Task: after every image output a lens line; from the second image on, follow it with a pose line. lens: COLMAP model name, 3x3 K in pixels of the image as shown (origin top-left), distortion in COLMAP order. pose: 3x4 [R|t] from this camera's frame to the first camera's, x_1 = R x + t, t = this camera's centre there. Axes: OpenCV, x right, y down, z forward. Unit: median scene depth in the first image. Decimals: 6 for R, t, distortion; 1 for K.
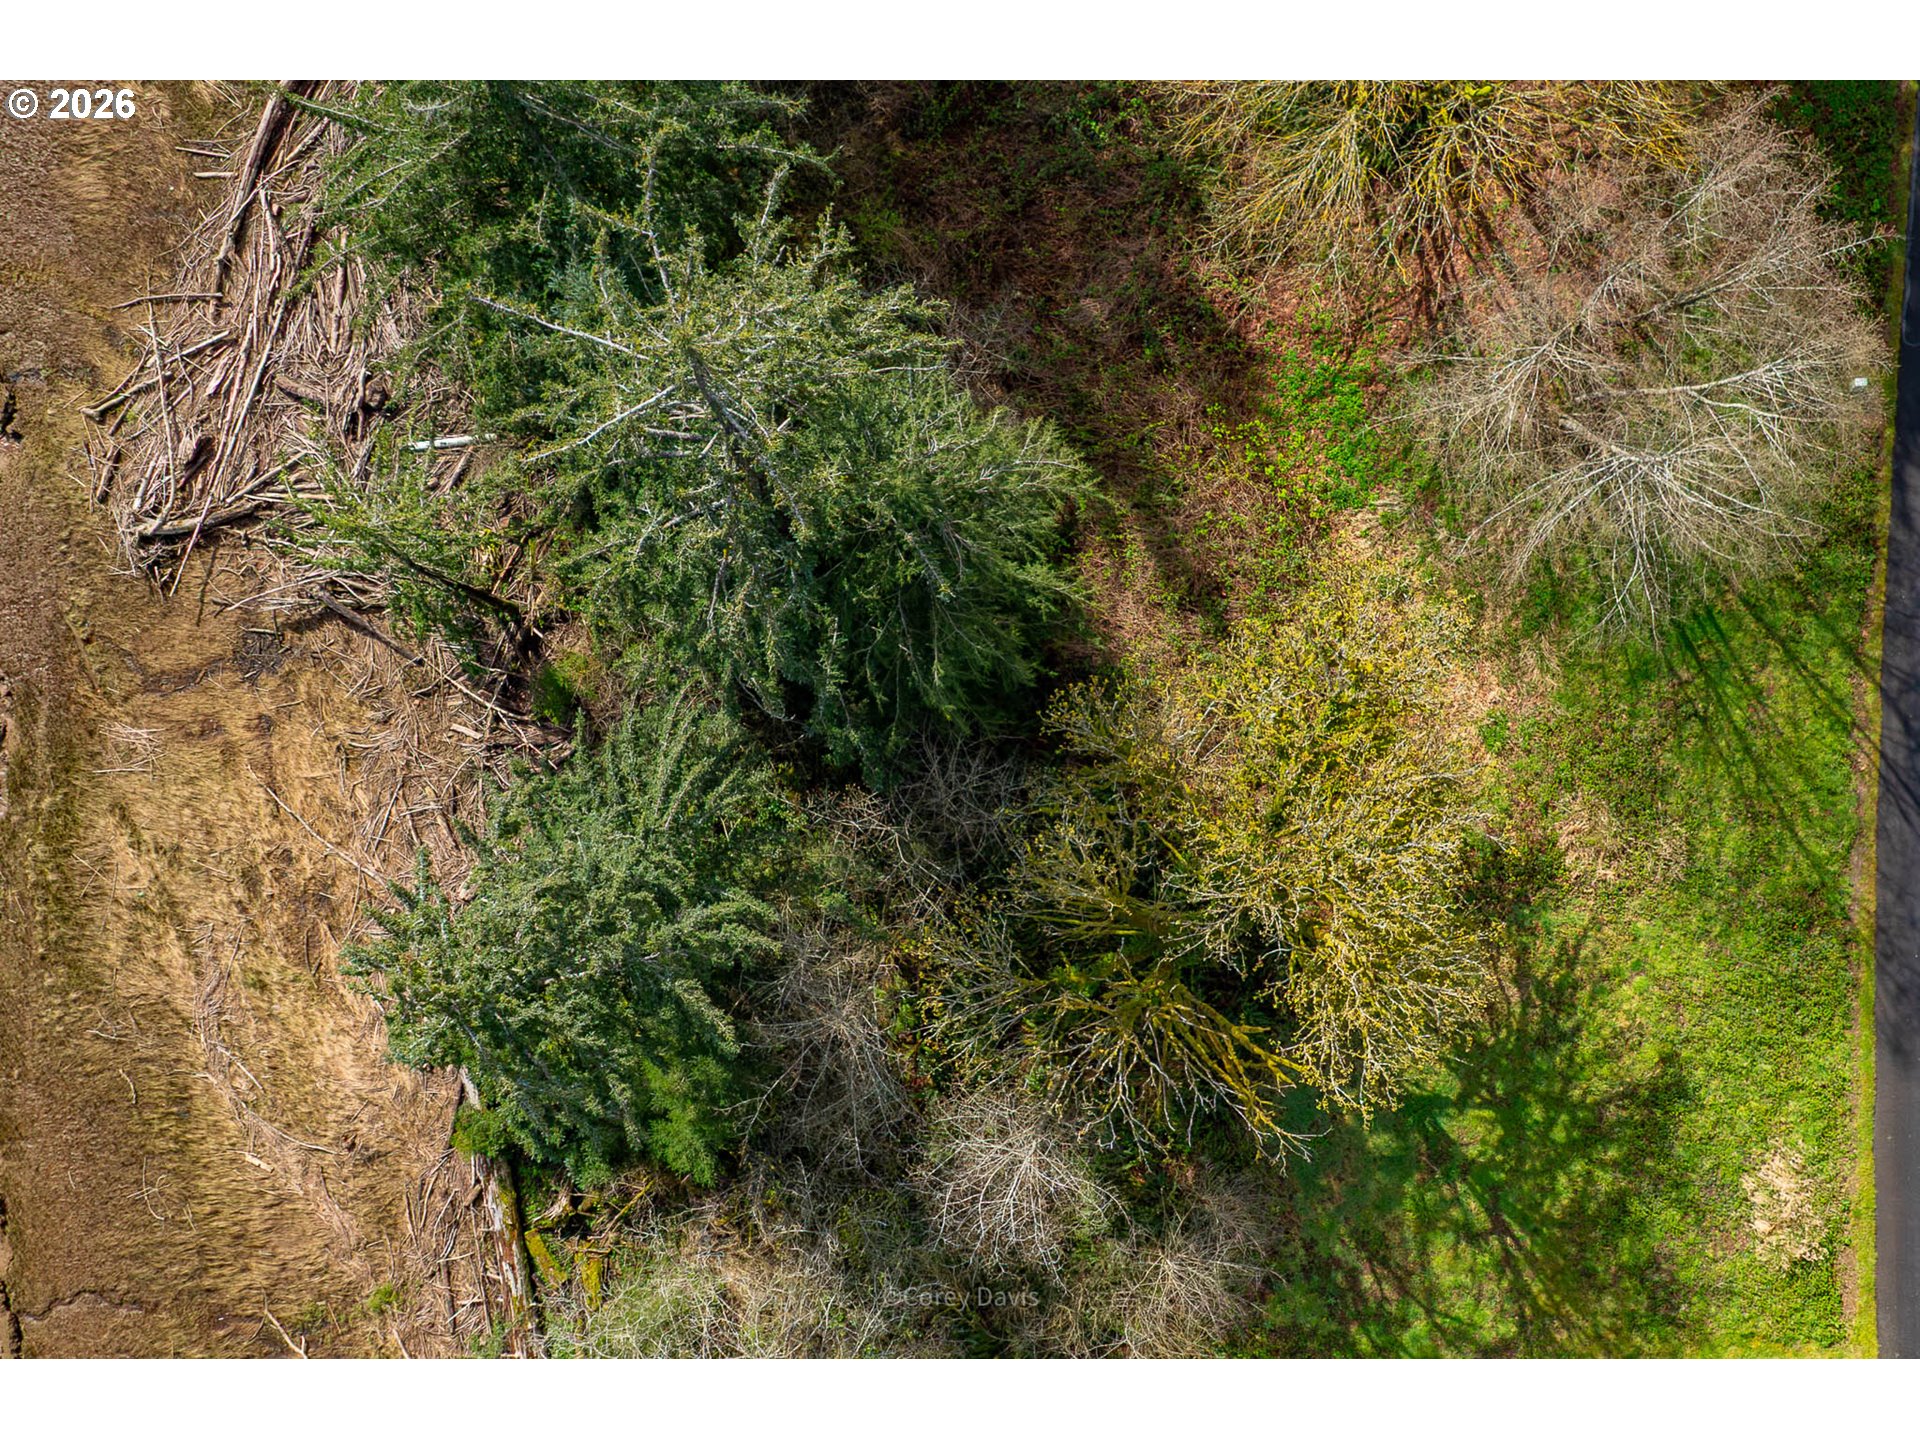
lens RADIAL K [[7073.6, 0, 959.9], [0, 7073.6, 720.9], [0, 0, 1]] dist [0.112568, 0.000000]
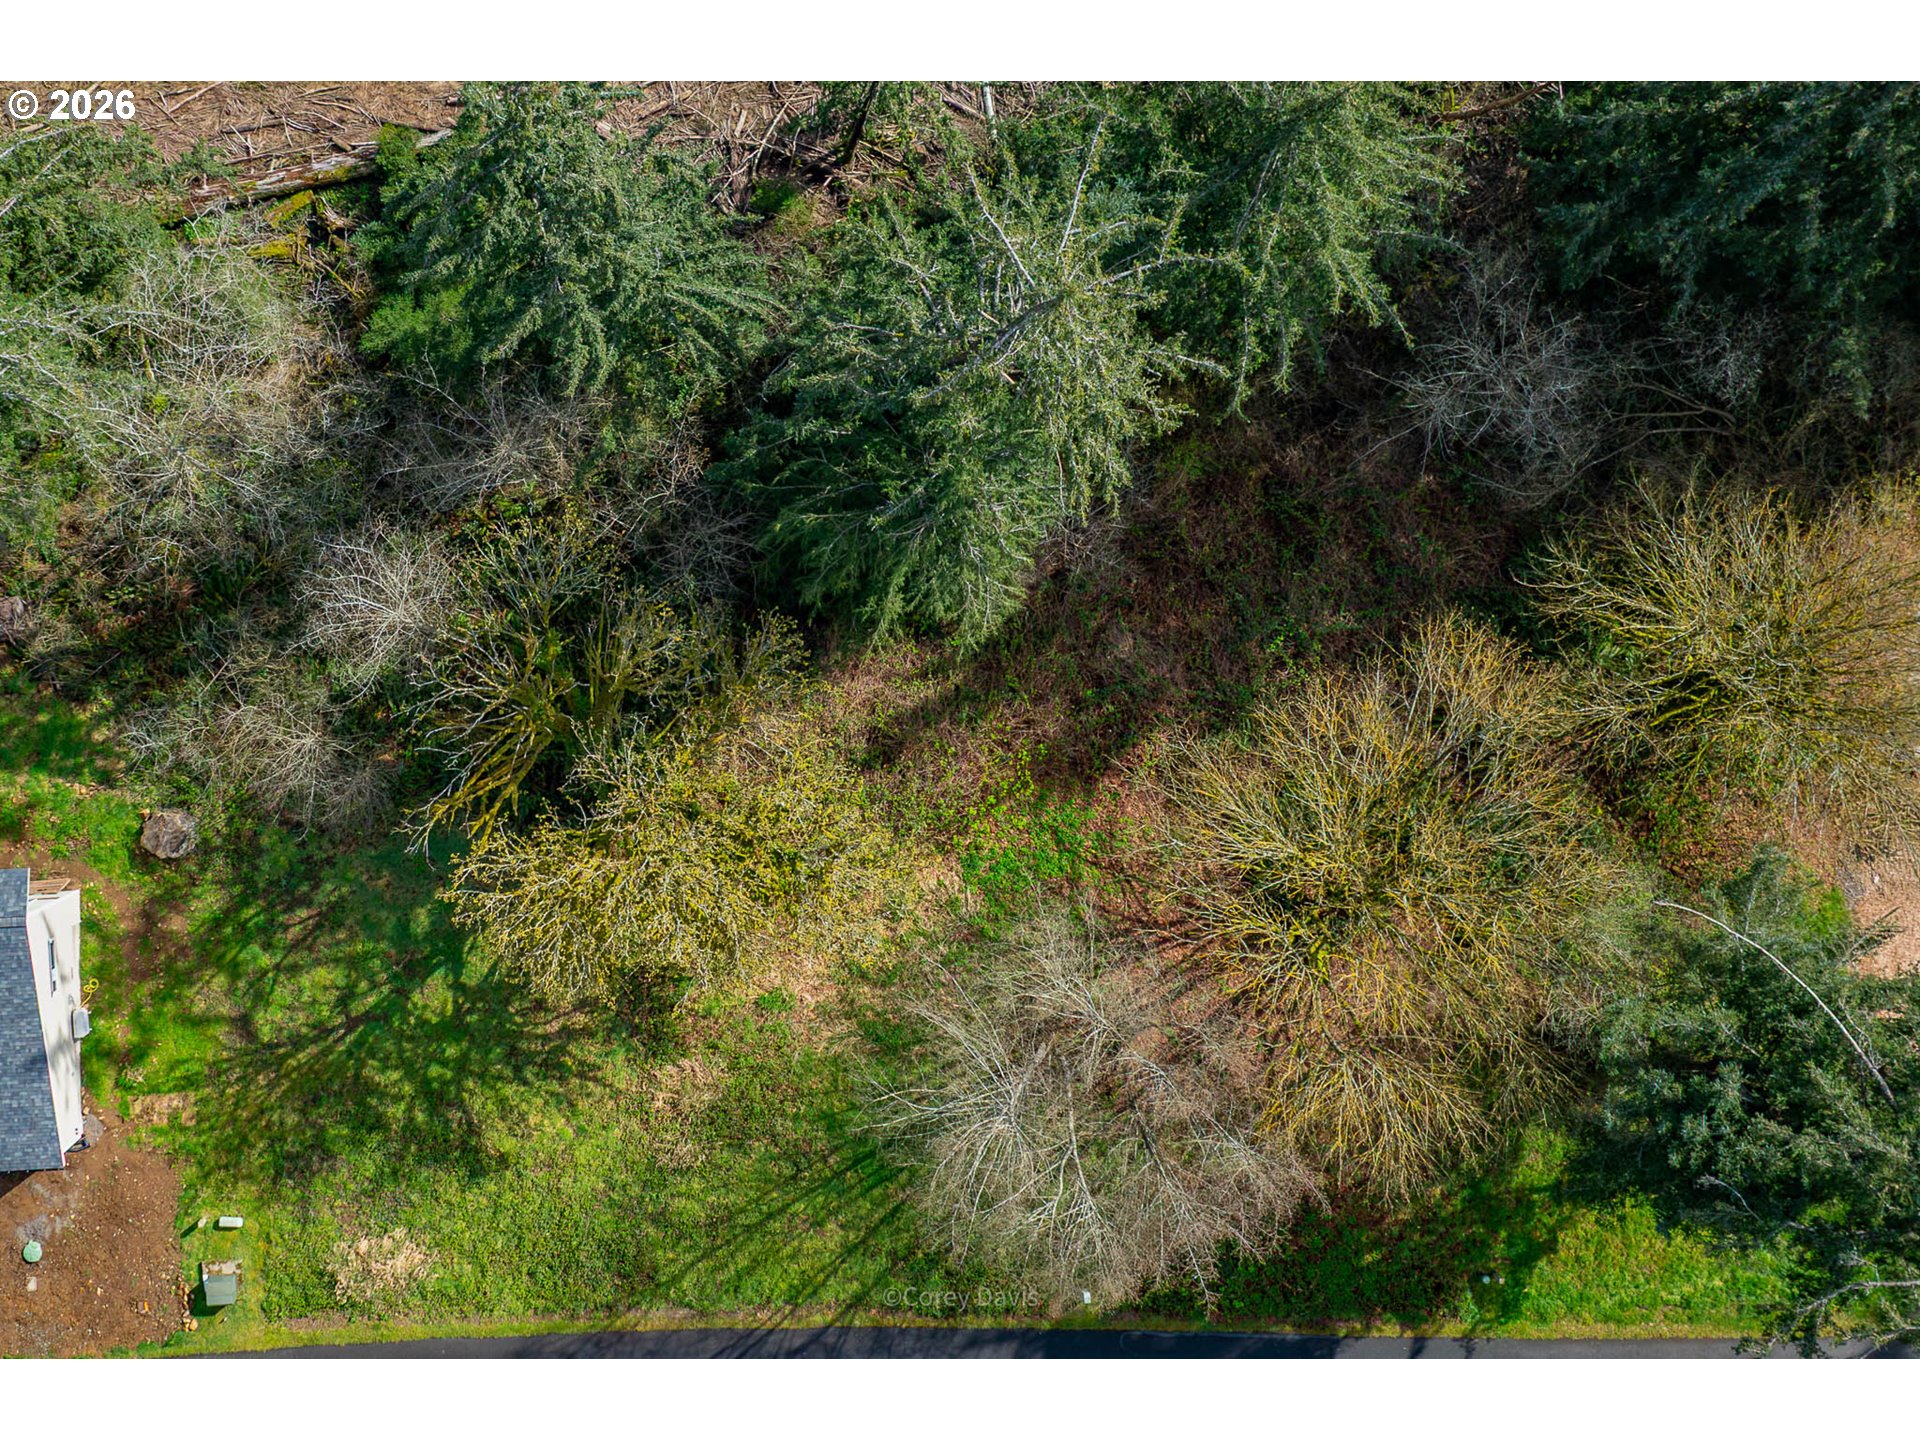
lens RADIAL K [[7073.6, 0, 1060.5], [0, 7073.6, 549.4], [0, 0, 1]] dist [0.112568, 0.000000]
pose [[0.041915, 0.999103, -0.006052, 0.010075], [-0.998262, 0.041627, -0.041712, 0.000417], [-0.041422, 0.007789, 0.999111, -0.173441]]
